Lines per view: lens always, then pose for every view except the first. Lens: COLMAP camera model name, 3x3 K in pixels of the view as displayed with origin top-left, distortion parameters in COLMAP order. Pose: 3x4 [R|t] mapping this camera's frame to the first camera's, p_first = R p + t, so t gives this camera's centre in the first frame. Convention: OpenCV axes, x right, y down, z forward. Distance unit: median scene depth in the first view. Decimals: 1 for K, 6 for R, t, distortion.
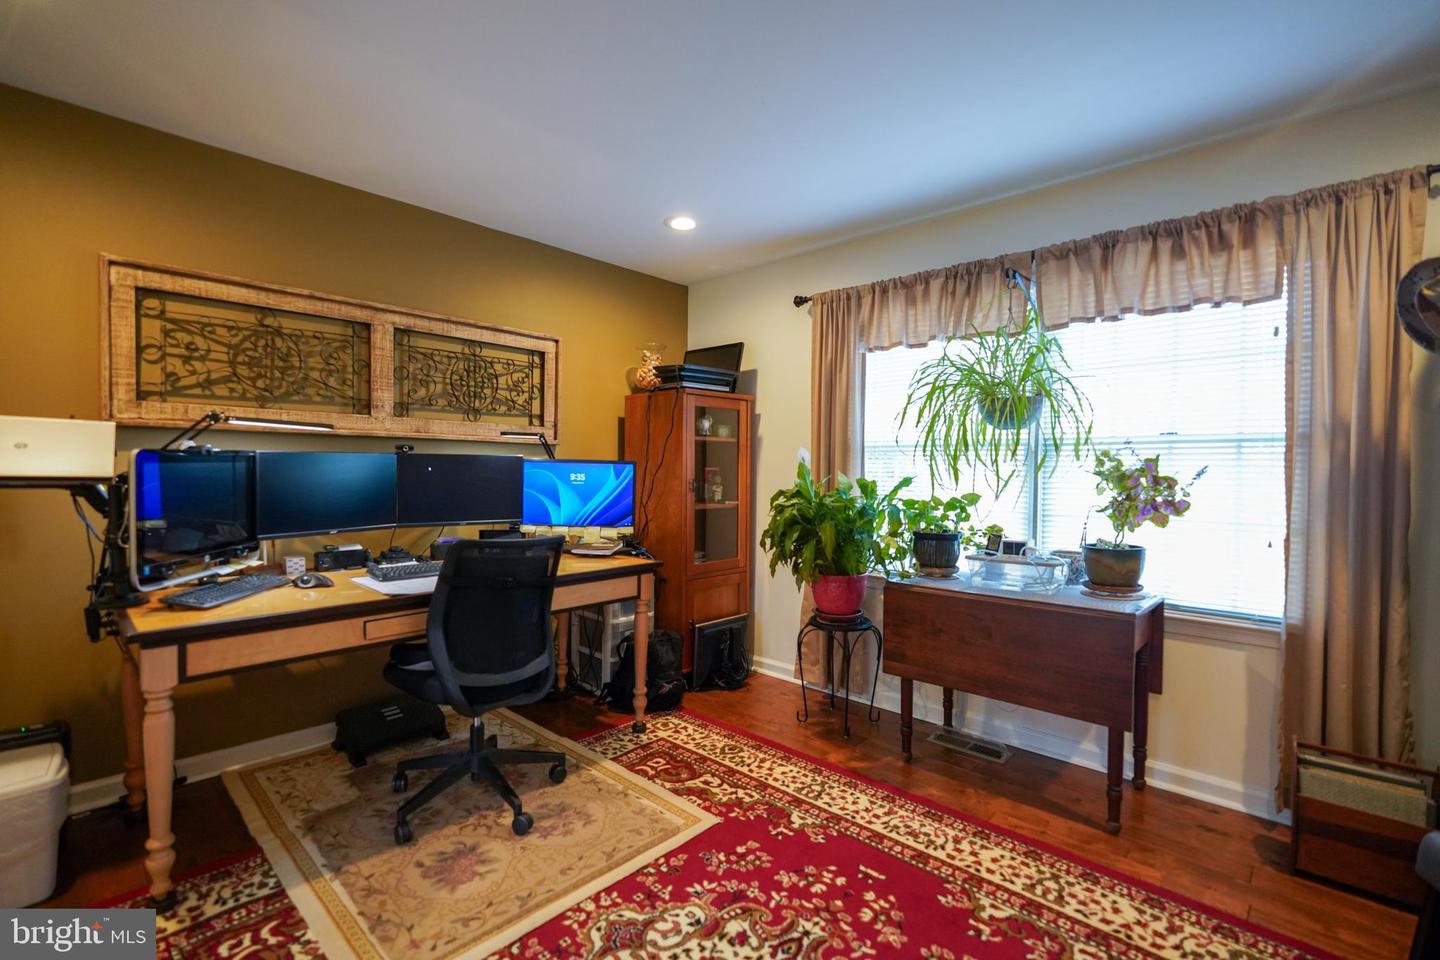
lens RADIAL K [[644.1, 0, 713.9], [0, 644.1, 484.5], [0, 0, 1]] dist [-0.016672, 0.008310]
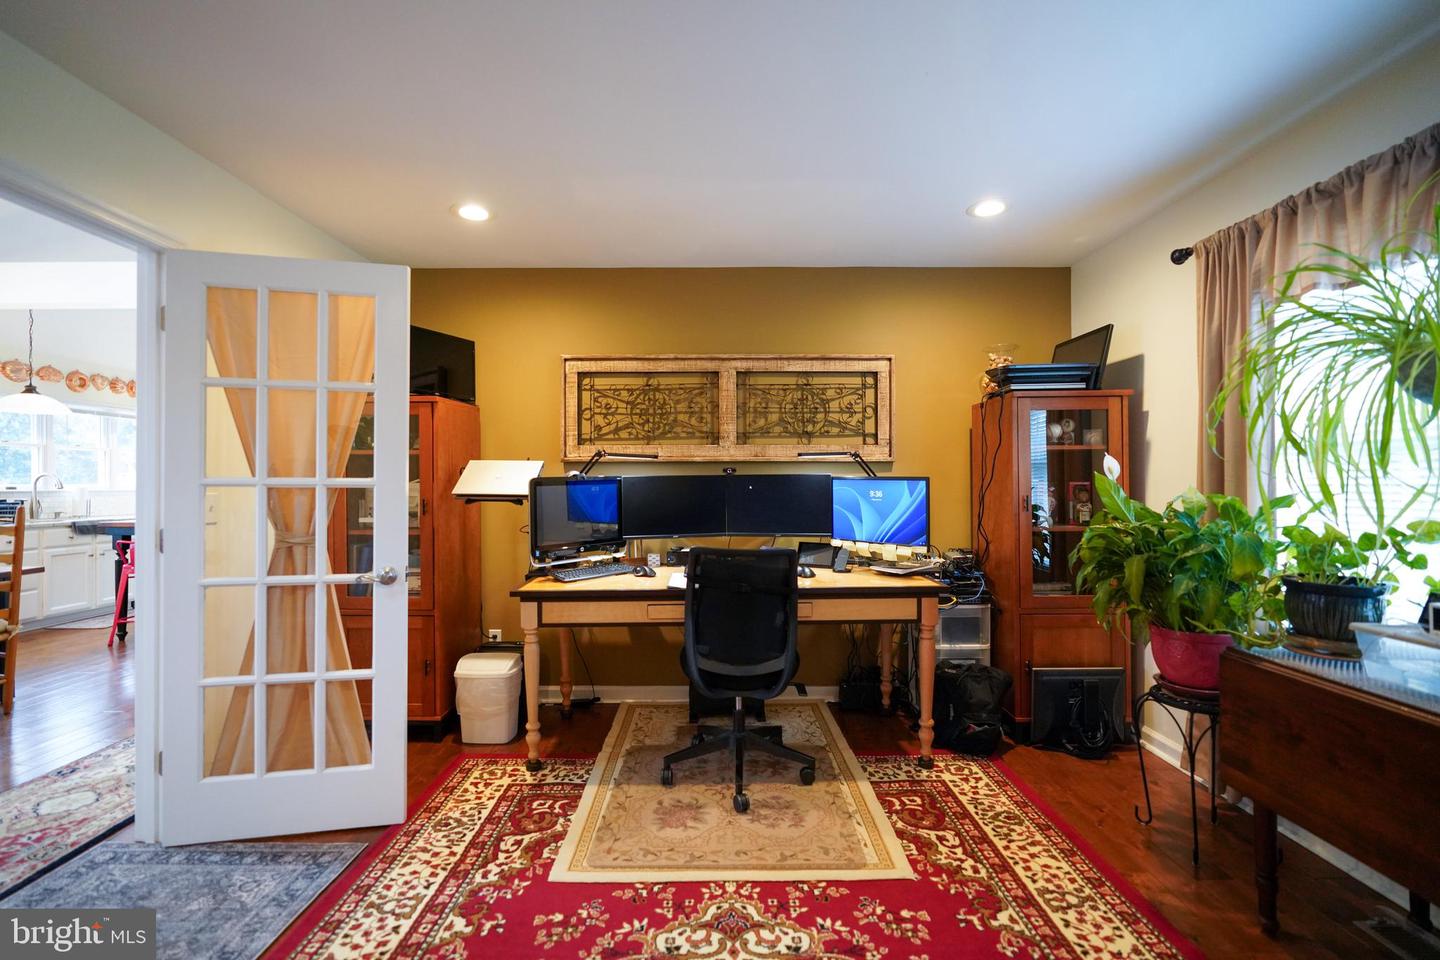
lens RADIAL K [[644.1, 0, 713.9], [0, 644.1, 484.5], [0, 0, 1]] dist [-0.016672, 0.008310]
pose [[0.688726, -0.012554, -0.724913, 0.396516], [-0.005553, 0.999729, -0.022589, -0.002598], [0.725000, 0.019583, 0.688470, 0.144671]]
